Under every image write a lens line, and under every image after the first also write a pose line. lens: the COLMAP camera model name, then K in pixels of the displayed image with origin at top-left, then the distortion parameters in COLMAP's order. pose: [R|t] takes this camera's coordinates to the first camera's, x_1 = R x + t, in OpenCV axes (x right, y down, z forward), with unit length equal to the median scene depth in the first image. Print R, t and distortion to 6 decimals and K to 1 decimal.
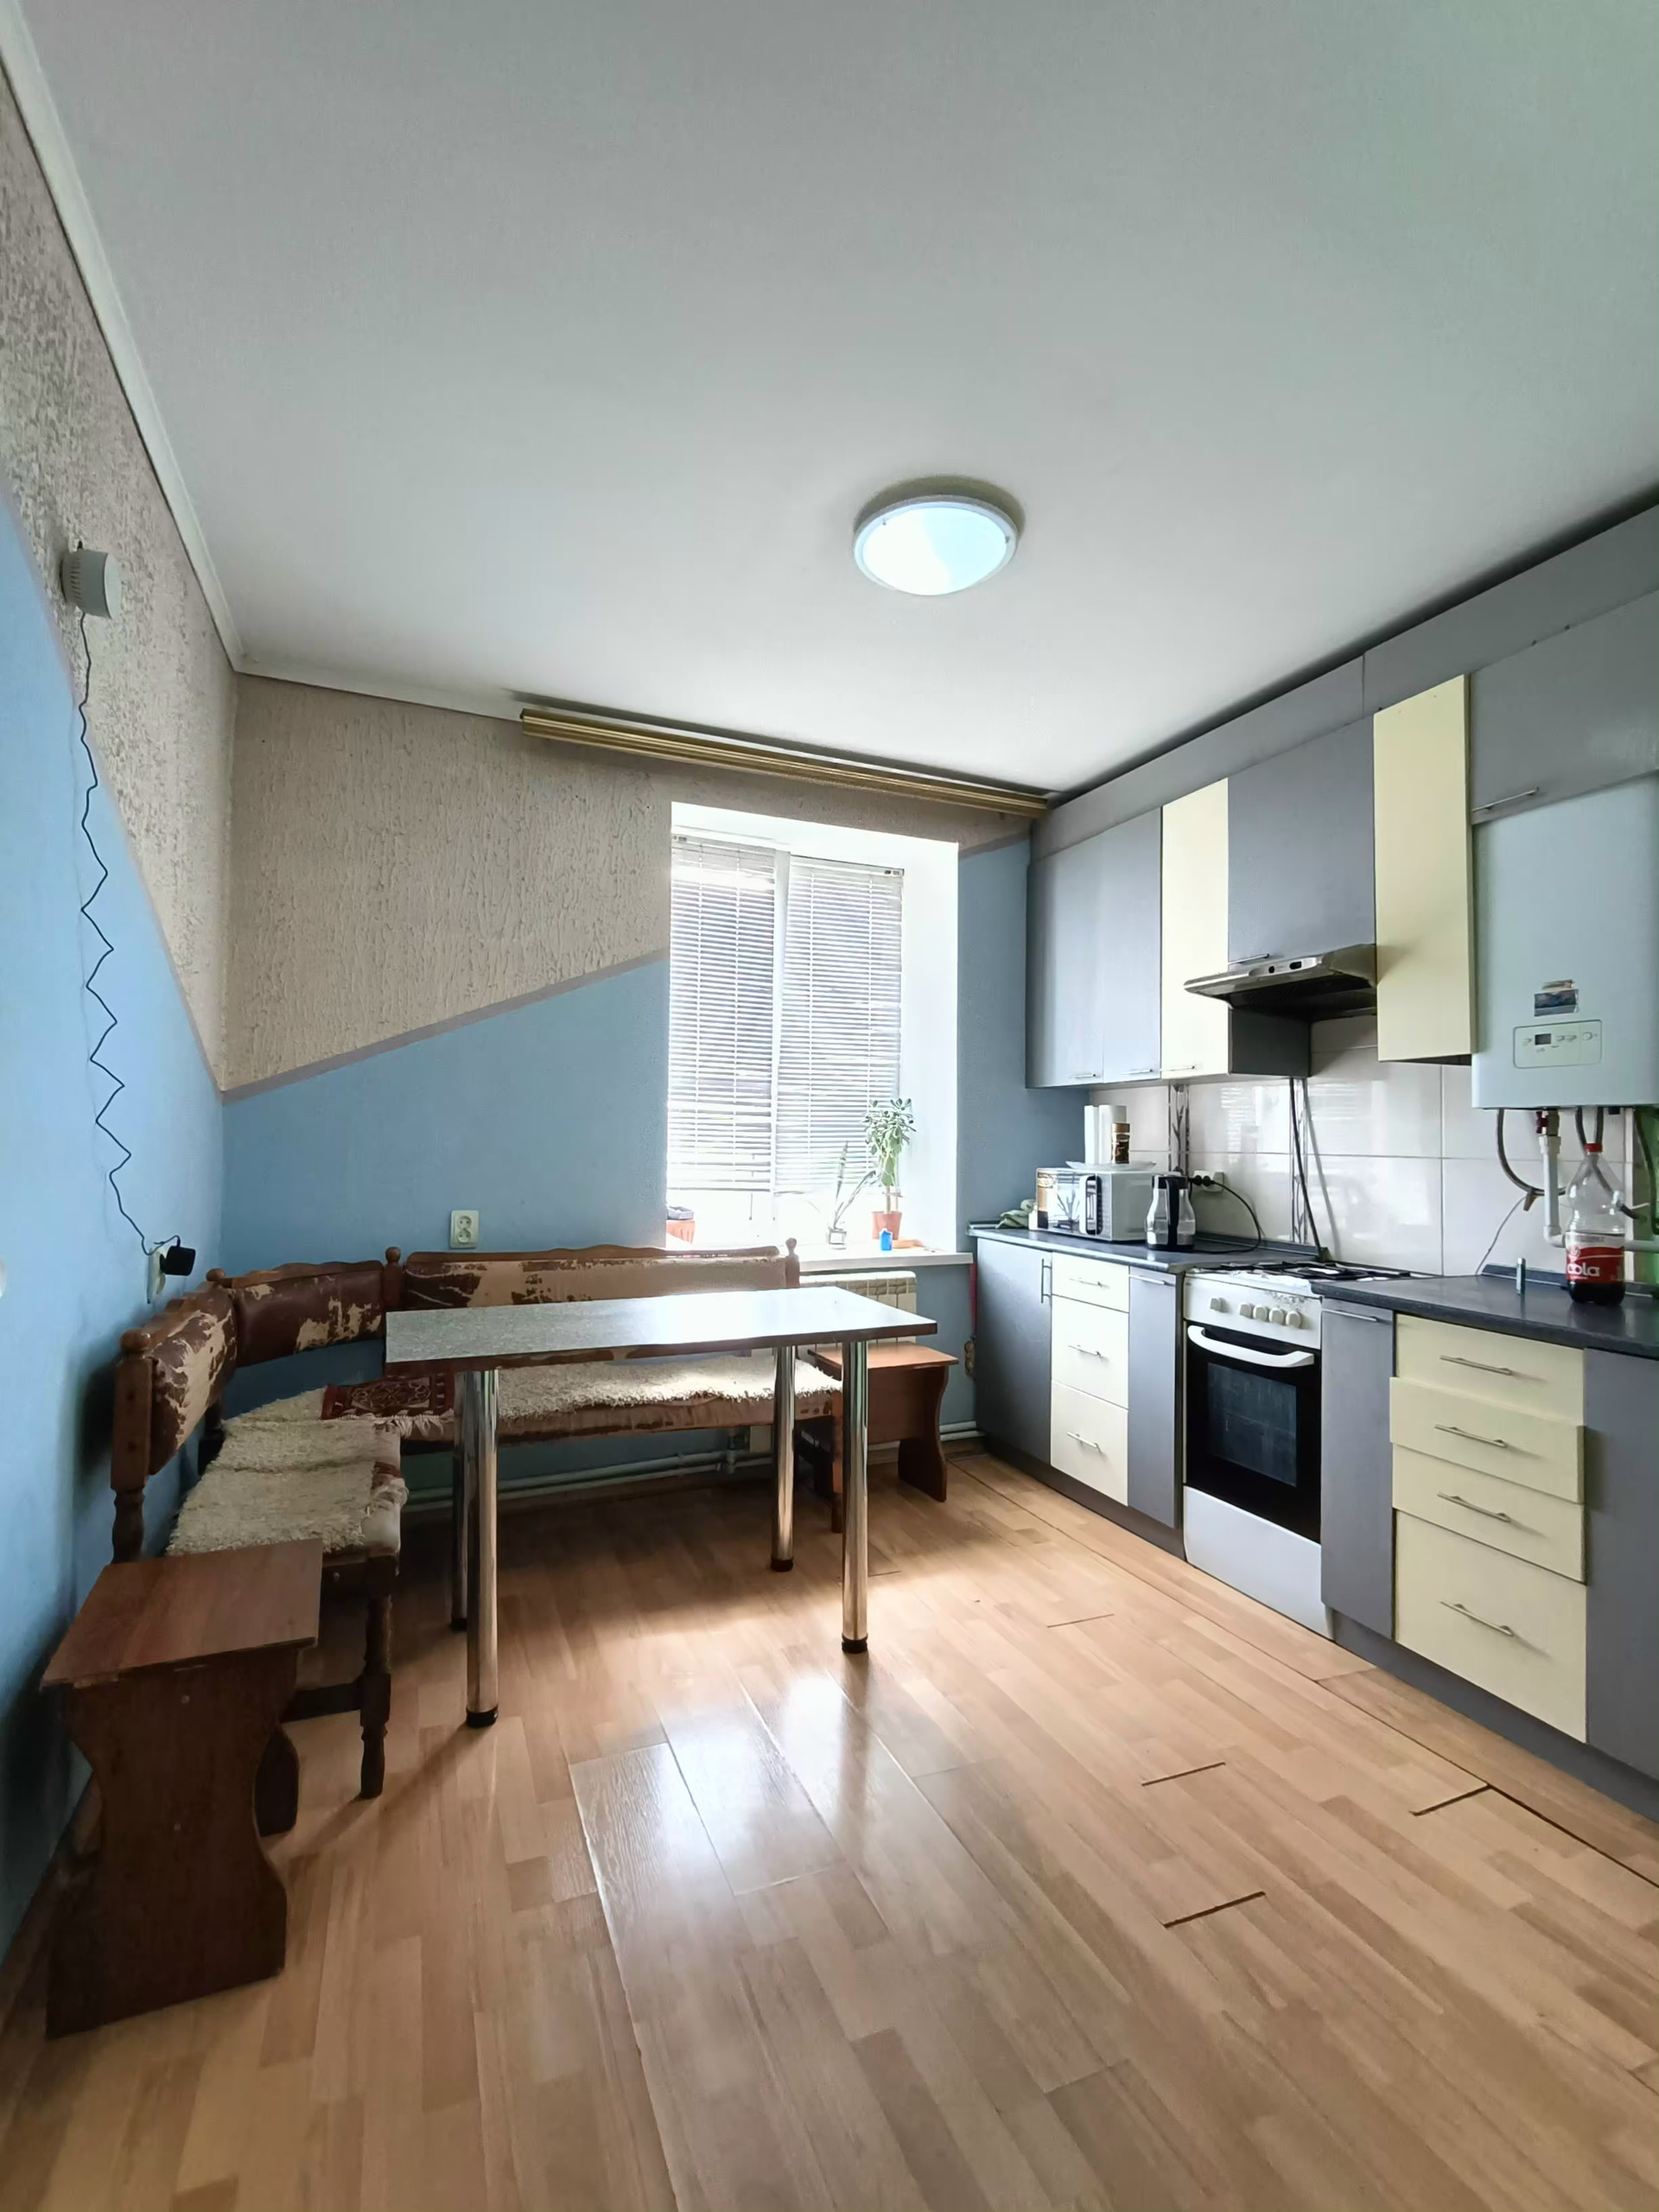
lens RADIAL K [[995.2, 0, 829.5], [0, 995.2, 1106.0], [0, 0, 1]] dist [-0.001531, -0.000183]
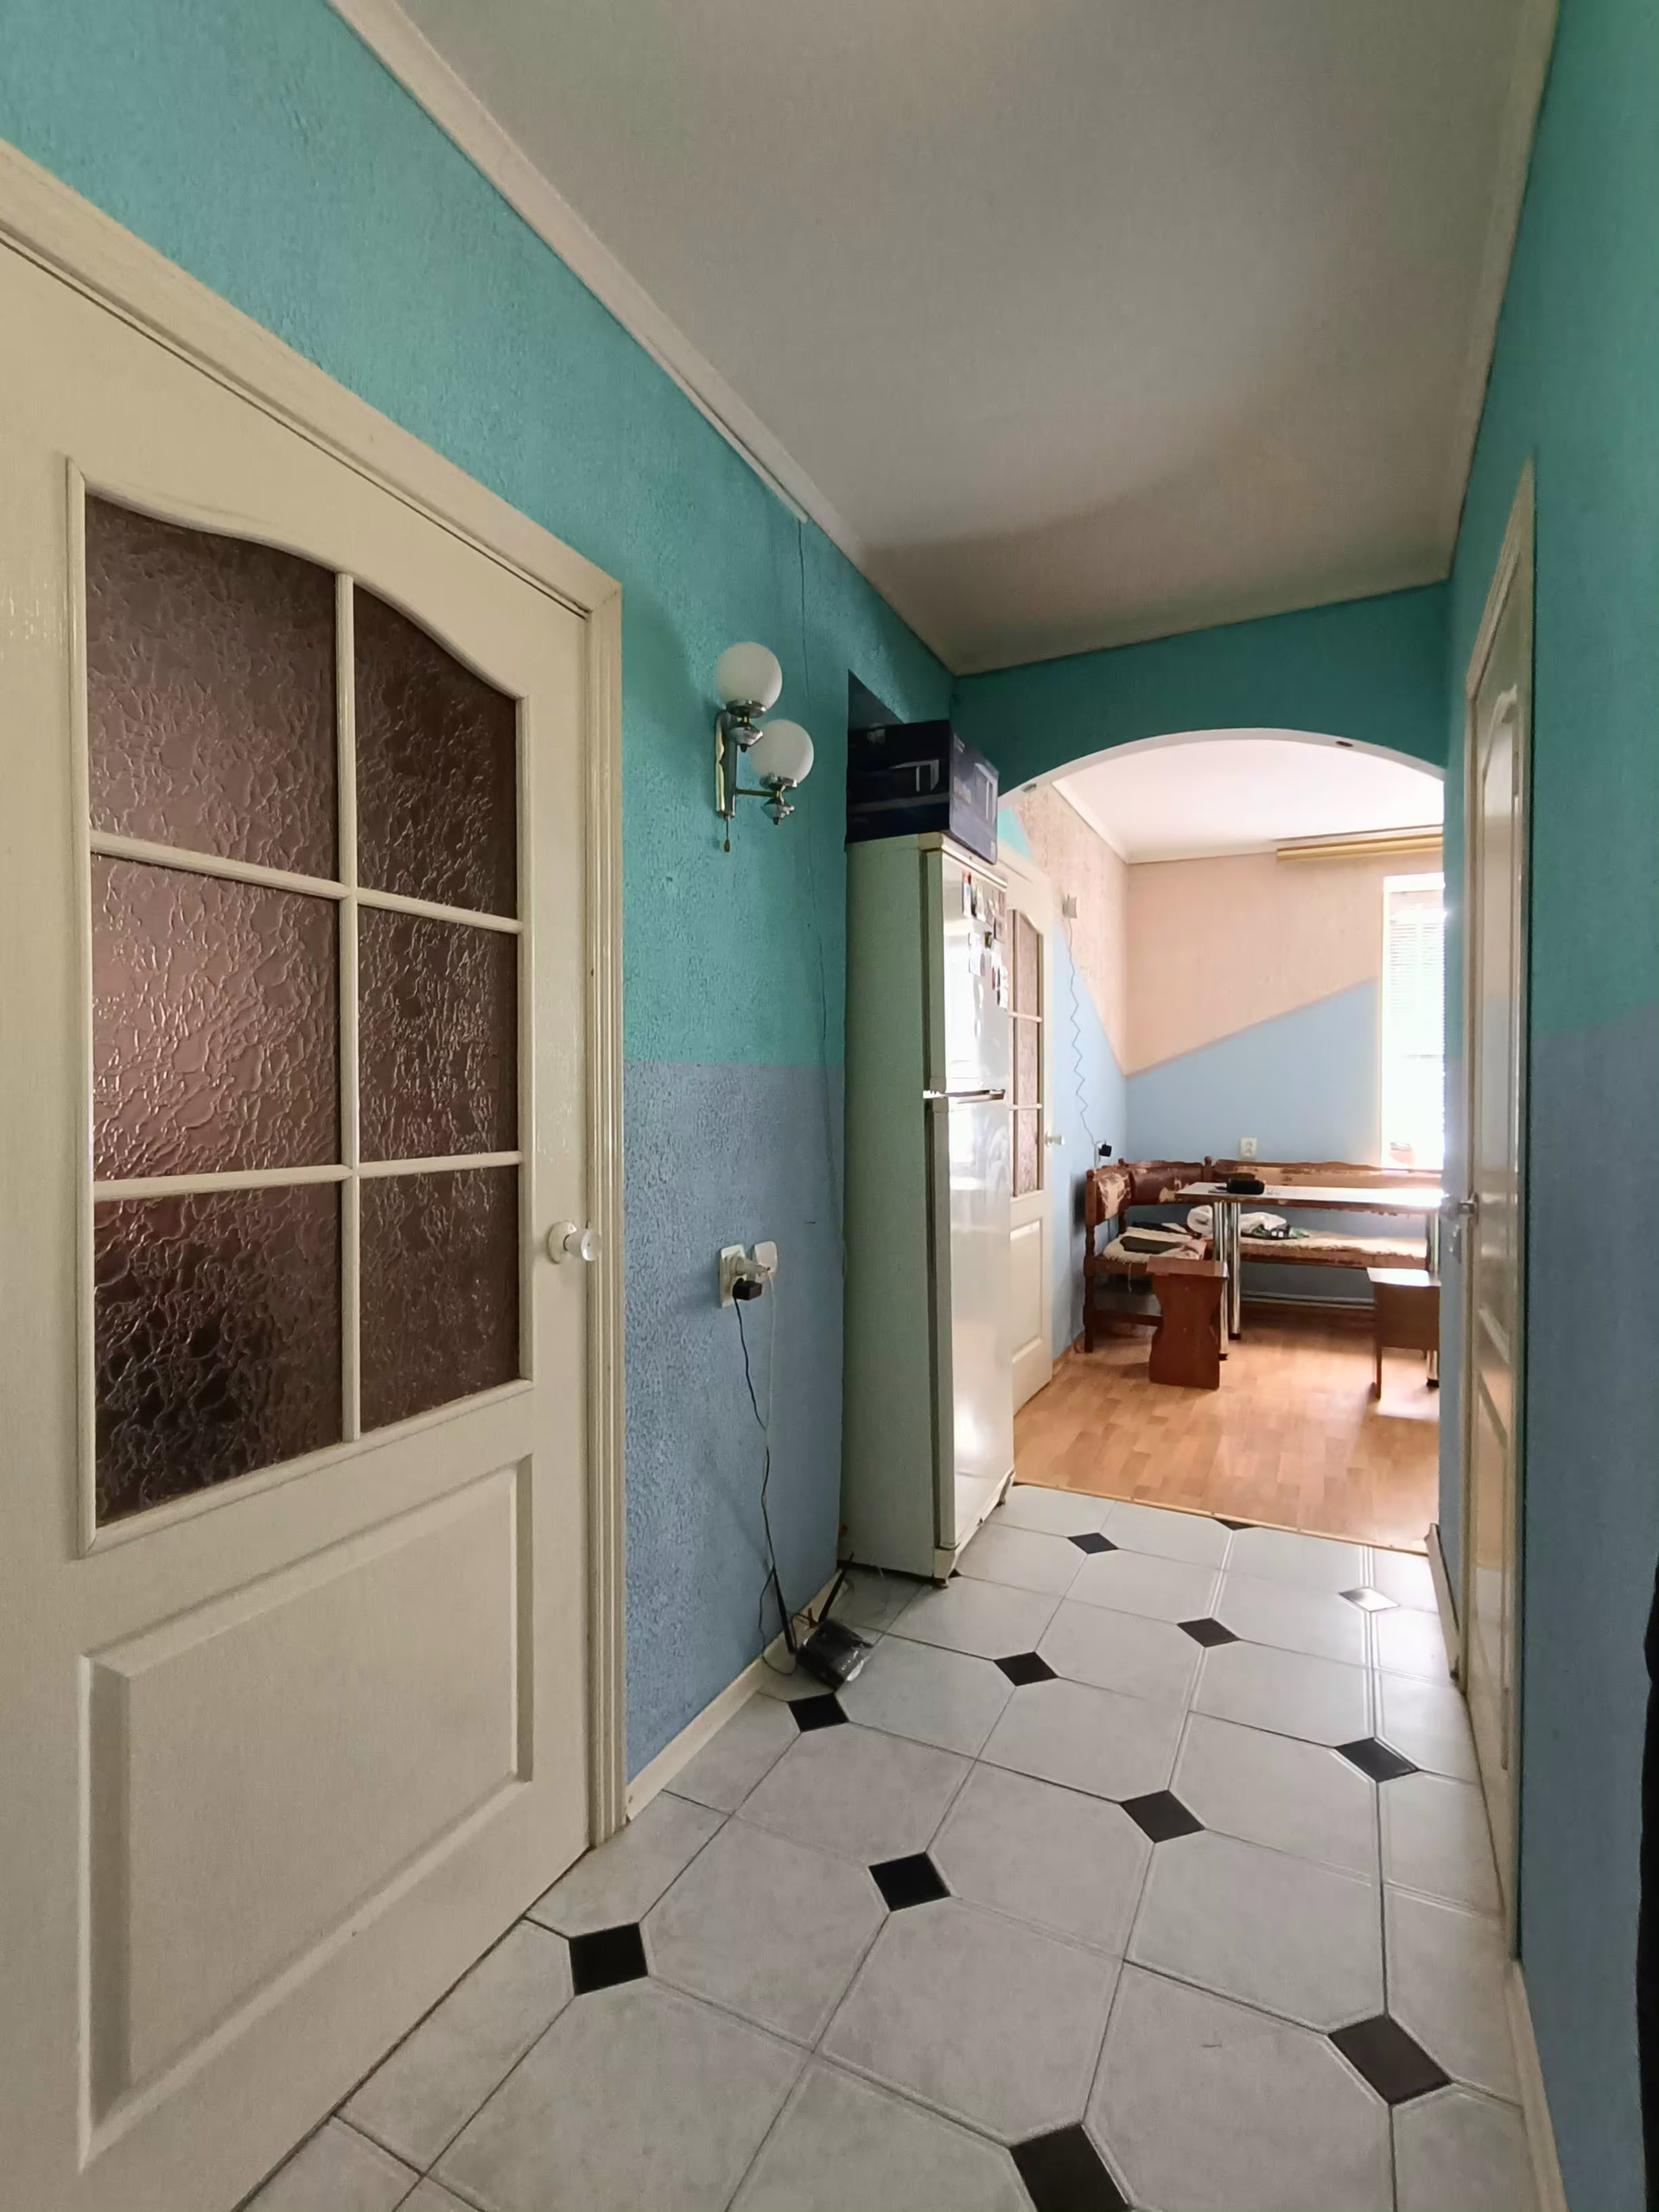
lens RADIAL K [[995.2, 0, 829.5], [0, 995.2, 1106.0], [0, 0, 1]] dist [-0.001531, -0.000183]
pose [[0.650746, 0.003357, -0.759288, 0.562783], [0.033011, 0.998920, 0.032708, -0.038688], [0.758578, -0.046349, 0.649932, -0.812980]]
